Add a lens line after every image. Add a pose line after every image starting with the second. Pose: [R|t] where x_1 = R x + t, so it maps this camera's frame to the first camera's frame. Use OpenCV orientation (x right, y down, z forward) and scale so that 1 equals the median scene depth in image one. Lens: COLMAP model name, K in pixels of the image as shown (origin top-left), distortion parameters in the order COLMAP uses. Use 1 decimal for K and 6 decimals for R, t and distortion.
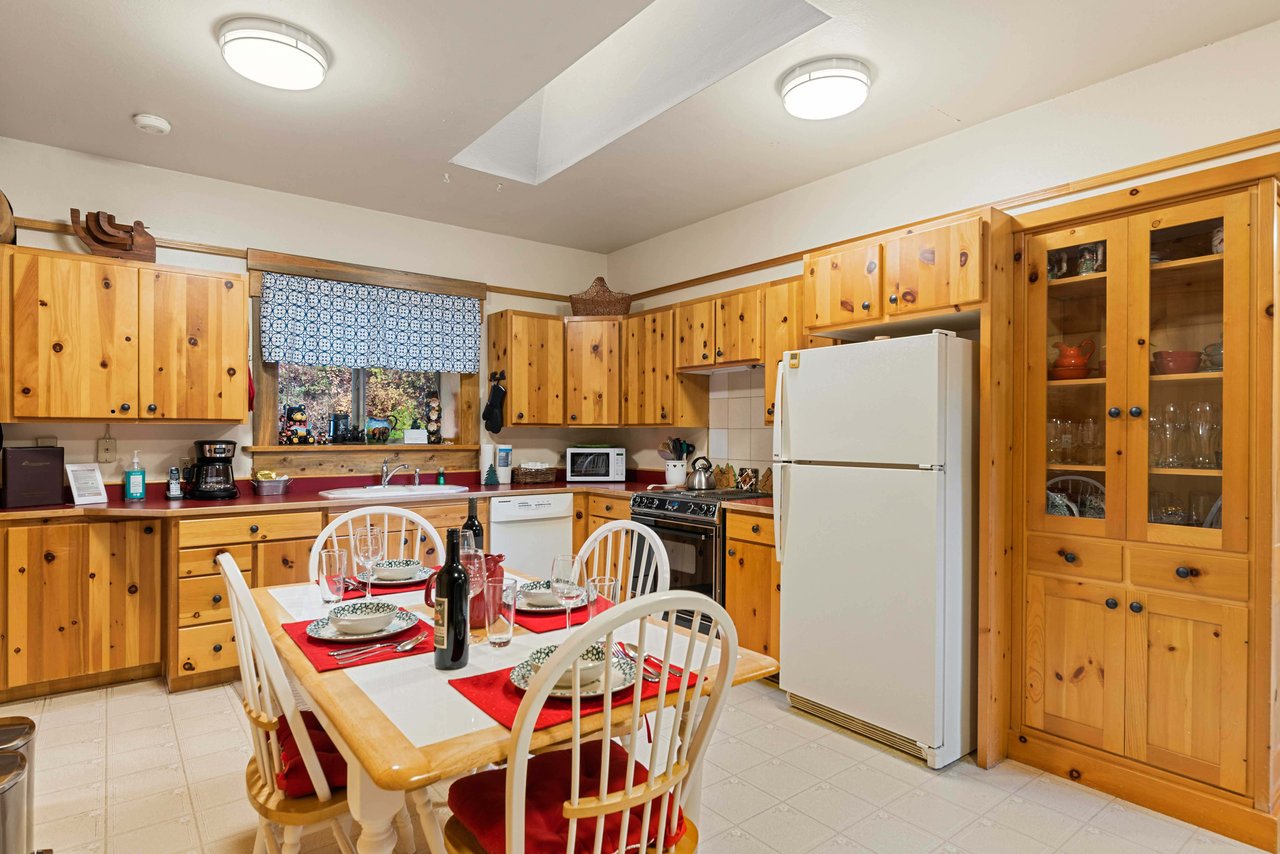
lens RADIAL K [[677.4, 0, 640.0], [0, 677.4, 427.0], [0, 0, 1]] dist [0.000307, 0.000554]
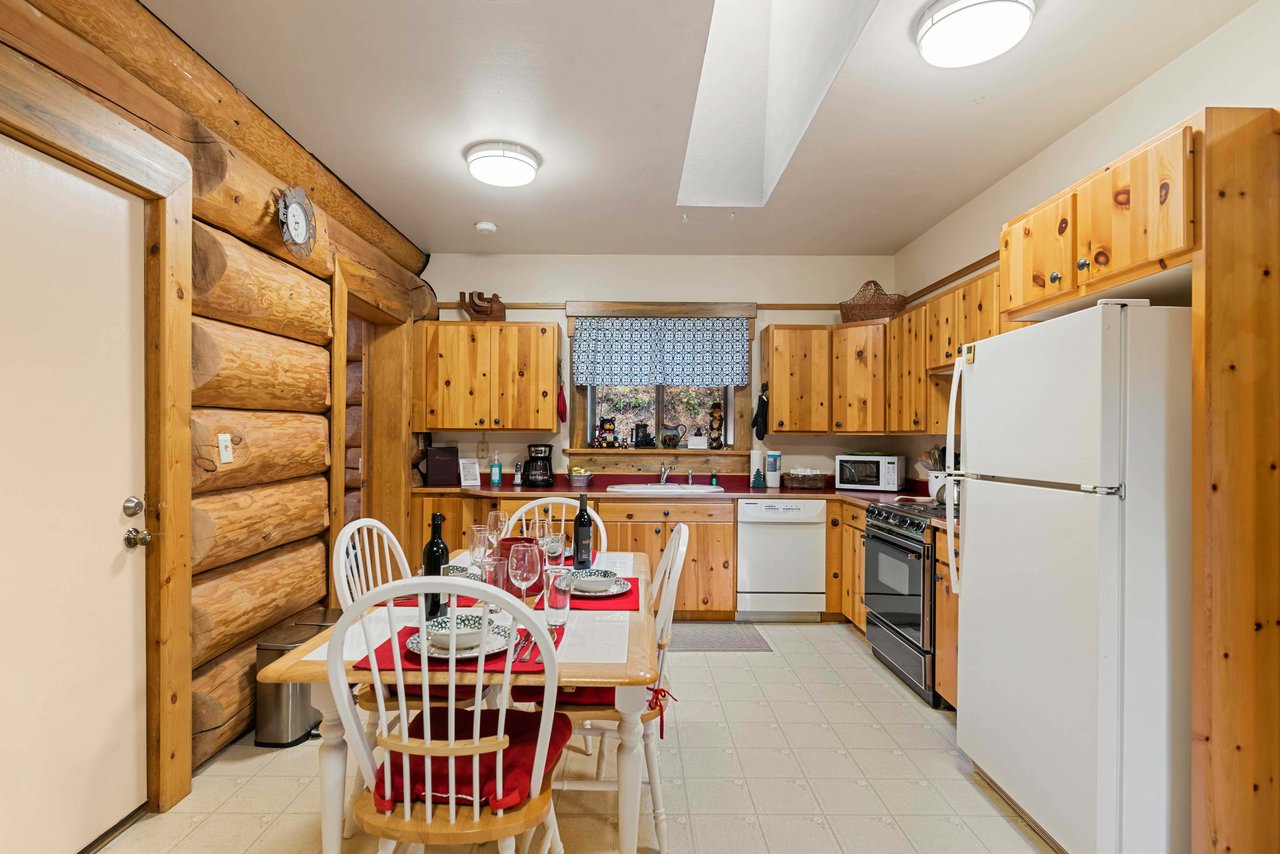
lens RADIAL K [[628.6, 0, 640.0], [0, 628.6, 427.0], [0, 0, 1]] dist [-0.001000, 0.000663]
pose [[0.791001, -0.007971, -0.611763, 0.289964], [0.000718, 0.999927, -0.012101, 0.000270], [0.611815, 0.009132, 0.790949, 0.104902]]
